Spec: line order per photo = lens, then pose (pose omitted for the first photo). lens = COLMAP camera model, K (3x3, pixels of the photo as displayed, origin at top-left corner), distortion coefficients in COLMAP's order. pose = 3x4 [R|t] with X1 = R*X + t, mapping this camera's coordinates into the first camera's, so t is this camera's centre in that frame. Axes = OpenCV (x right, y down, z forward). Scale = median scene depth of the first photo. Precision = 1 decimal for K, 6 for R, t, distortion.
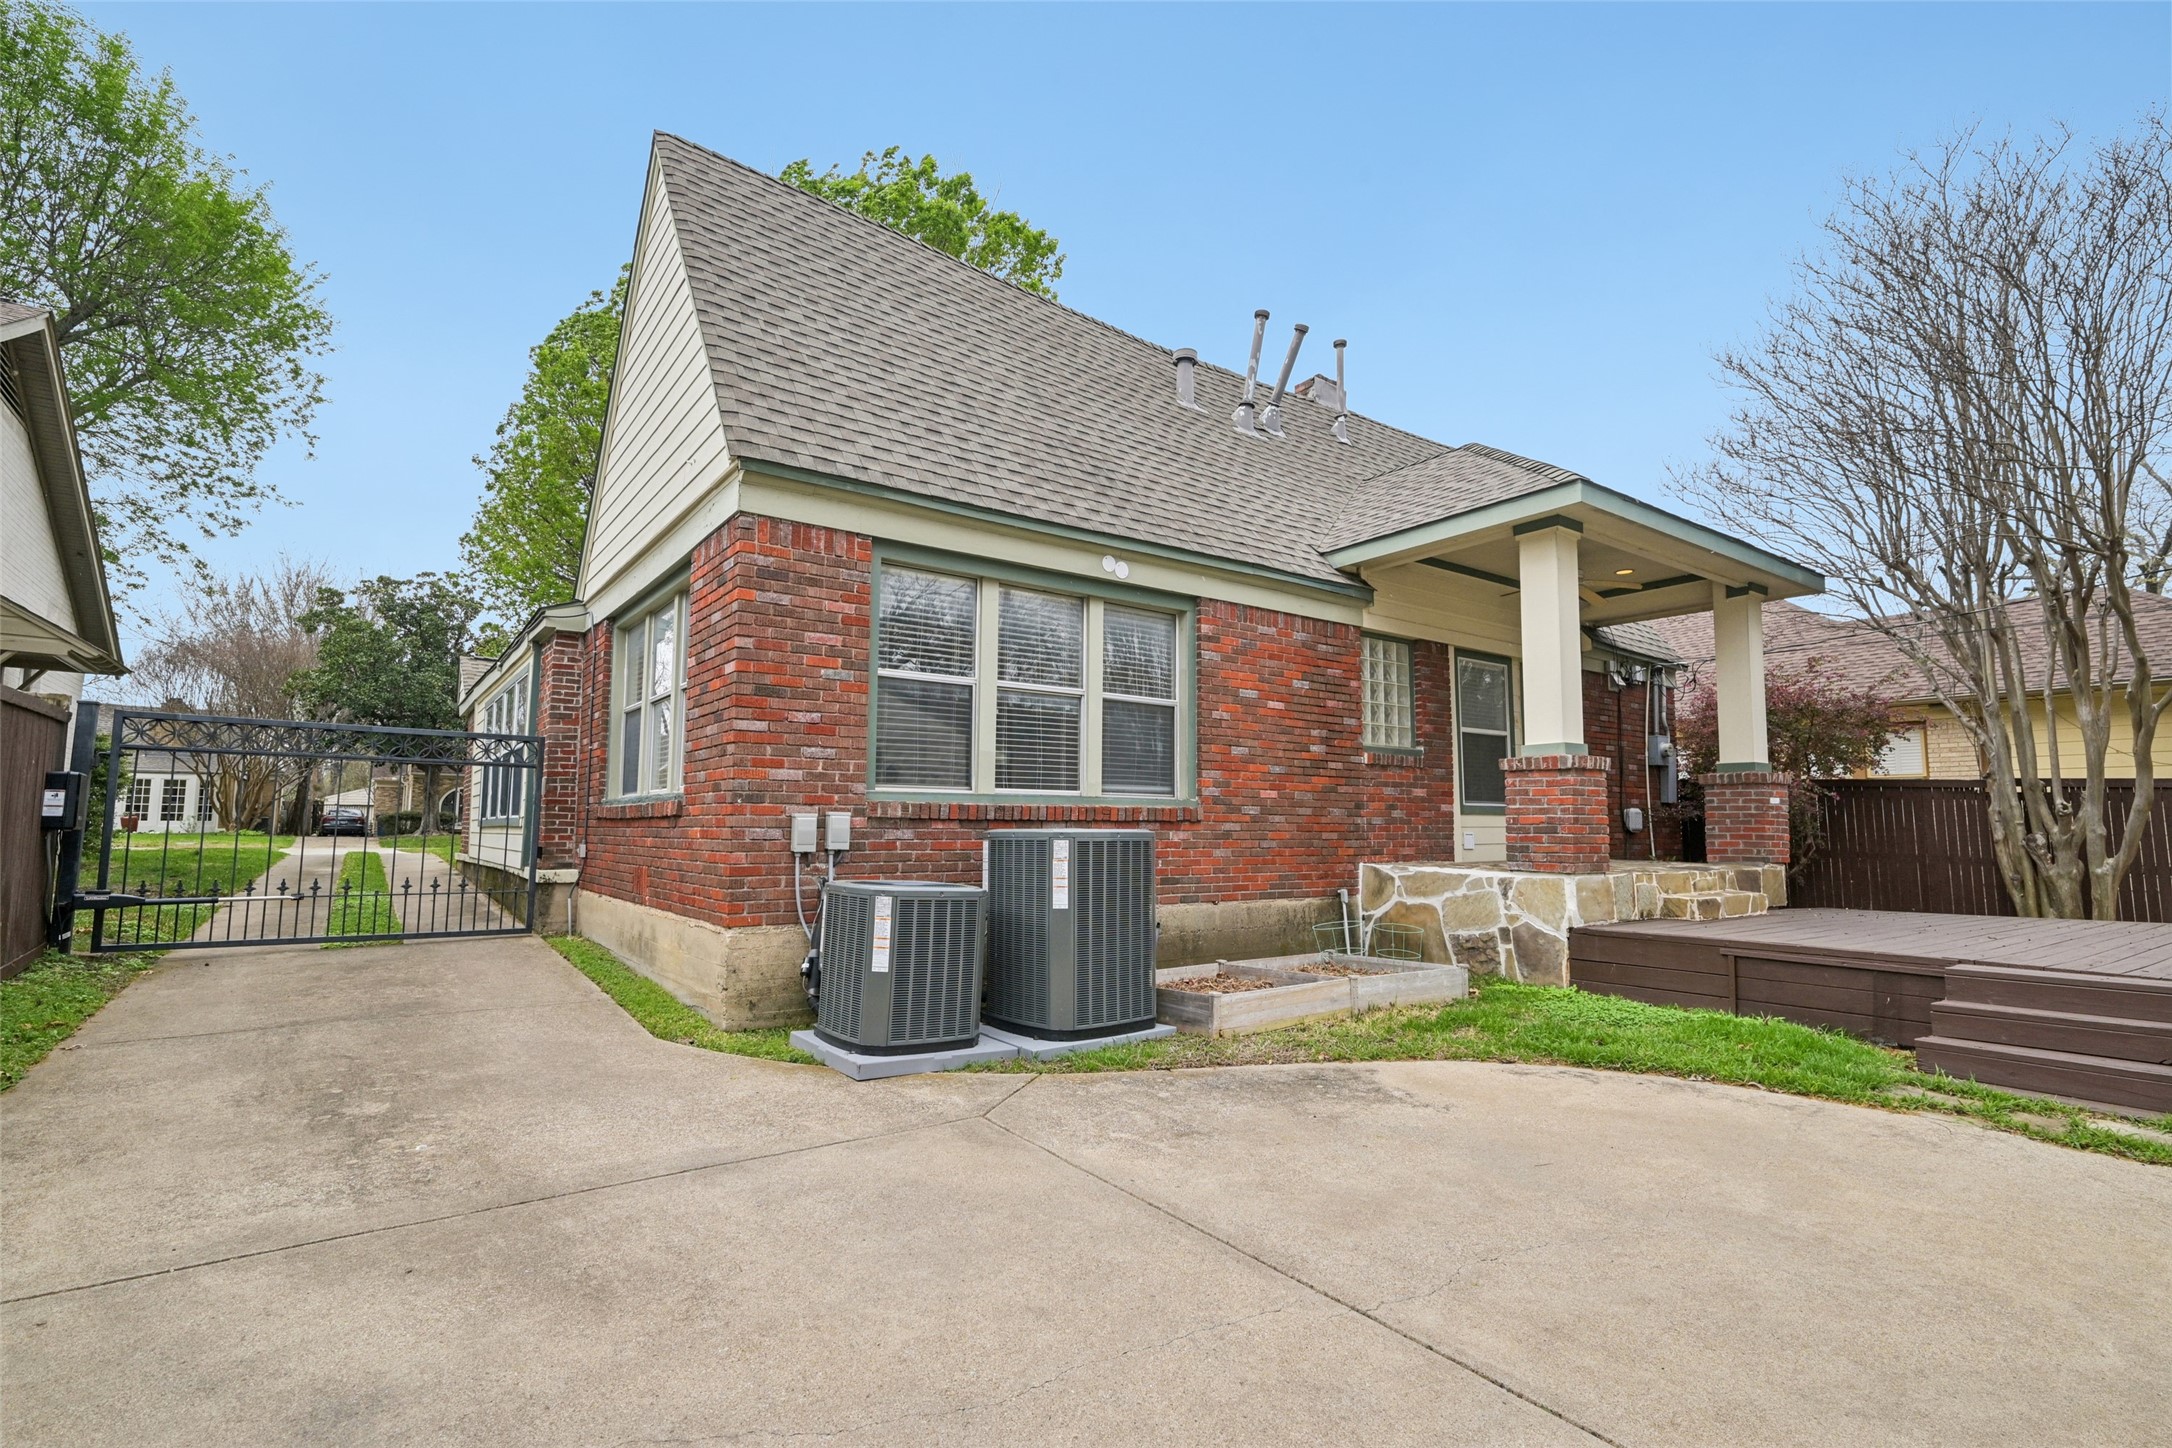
lens RADIAL K [[988.8, 0, 1064.7], [0, 988.8, 736.9], [0, 0, 1]] dist [0.001074, 0.000571]
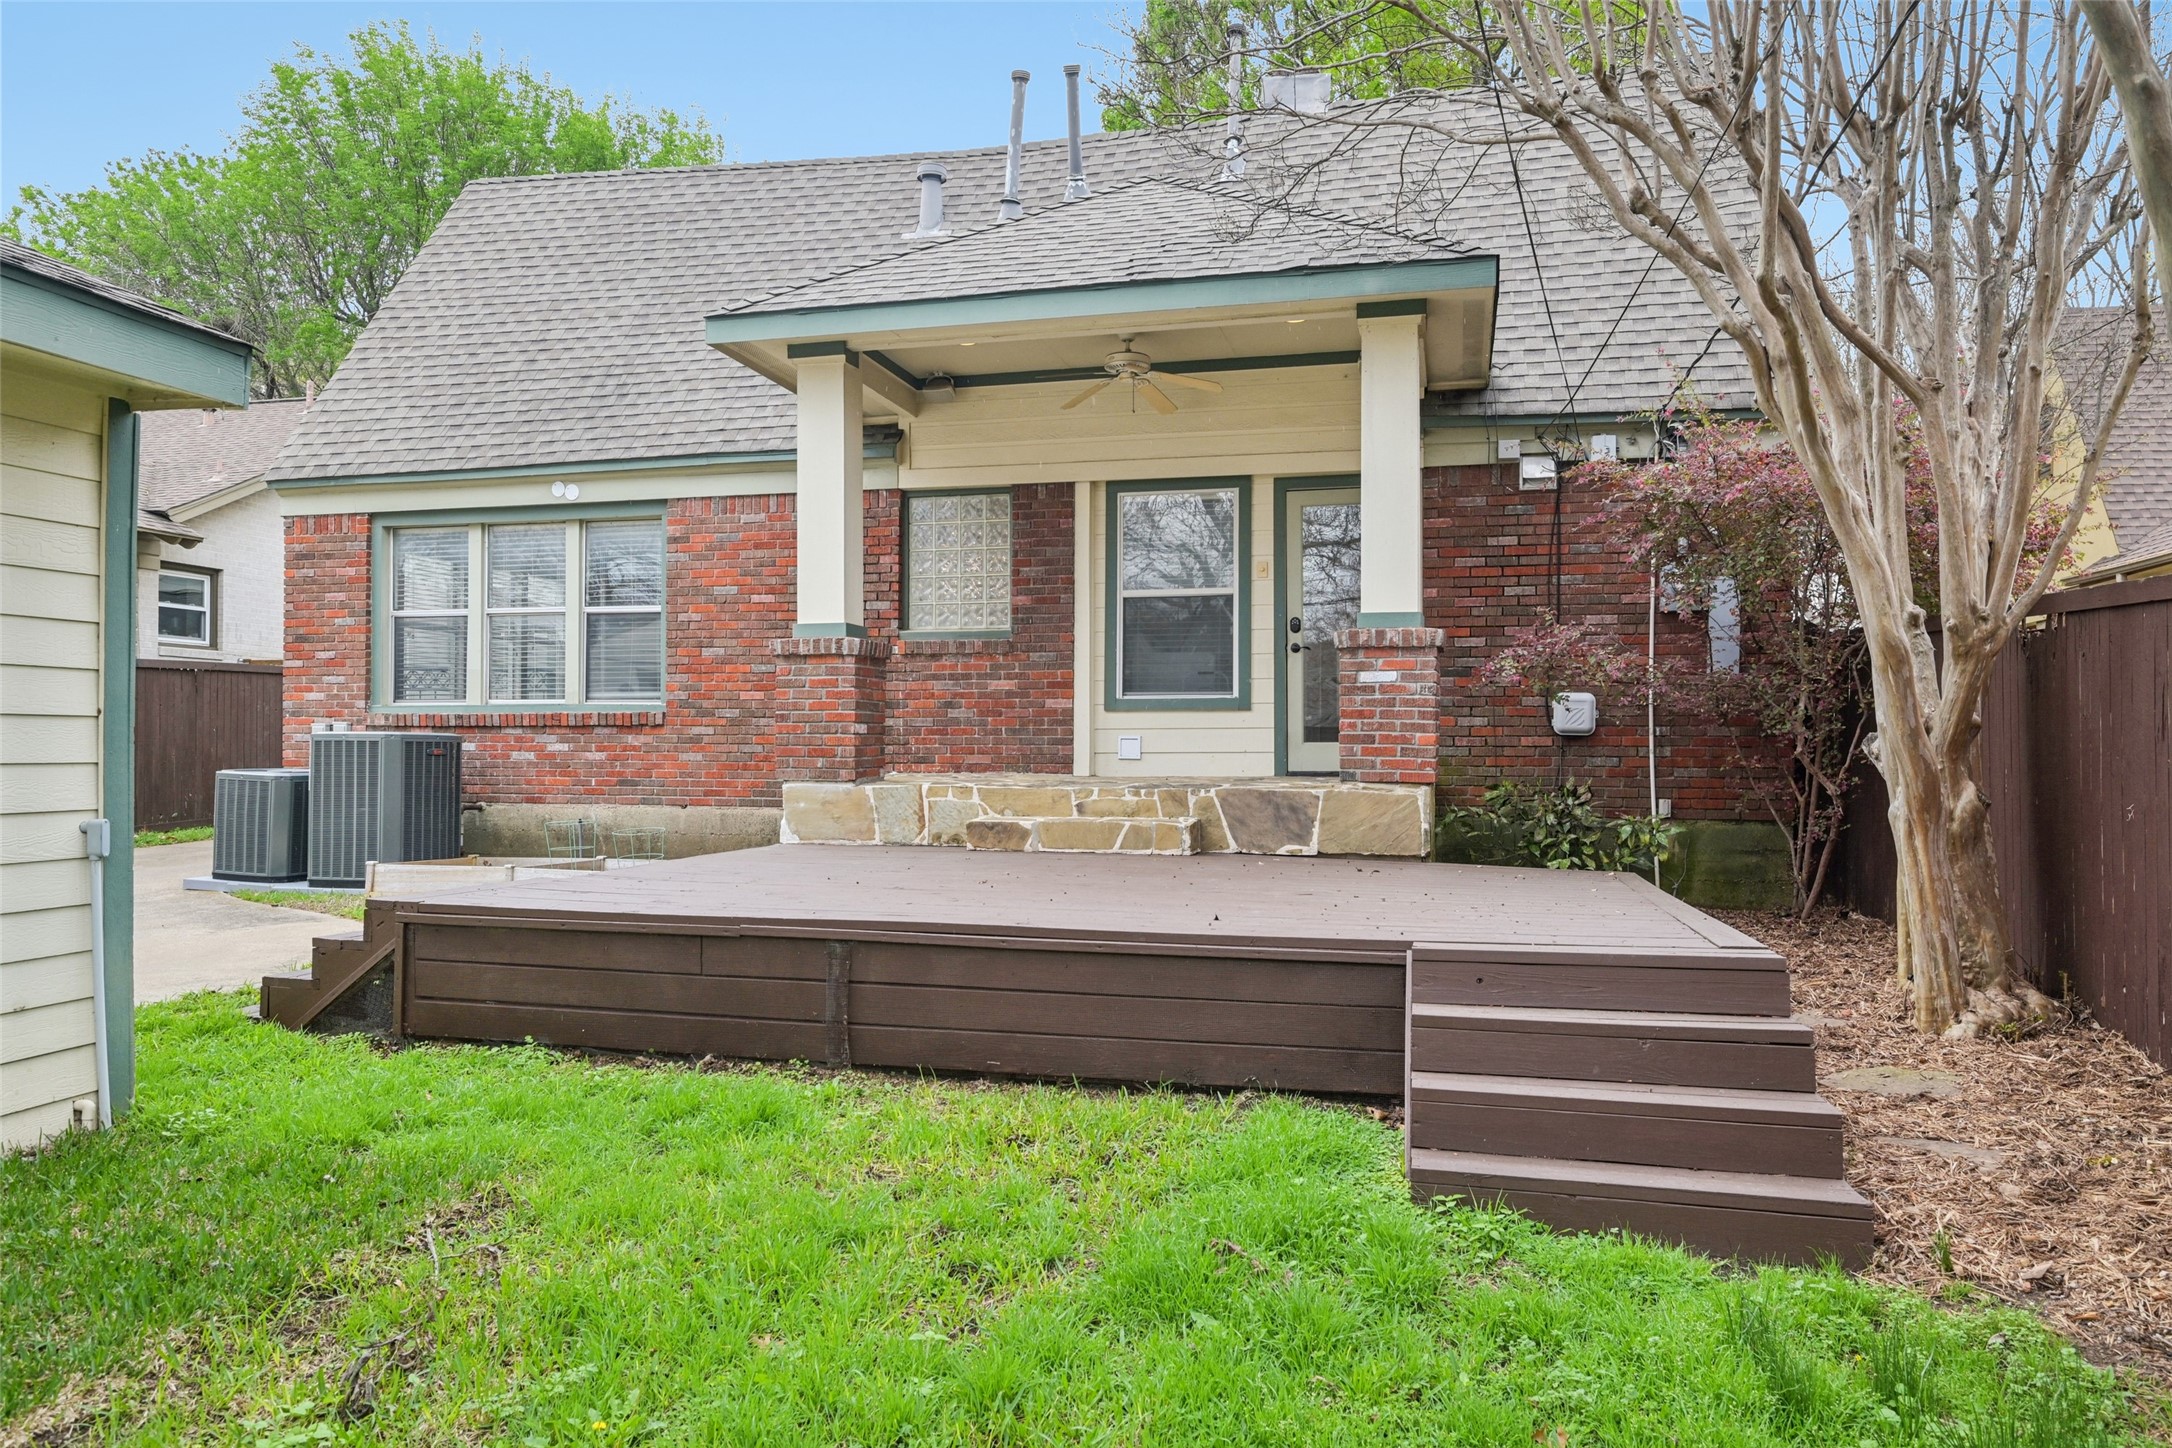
lens RADIAL K [[1386.0, 0, 1081.8], [0, 1386.0, 721.6], [0, 0, 1]] dist [-0.001893, -0.000391]
pose [[0.653375, -0.013286, -0.756918, 1.538359], [0.071362, 0.996475, 0.044109, 0.051461], [0.753663, -0.082835, 0.652020, 0.415217]]
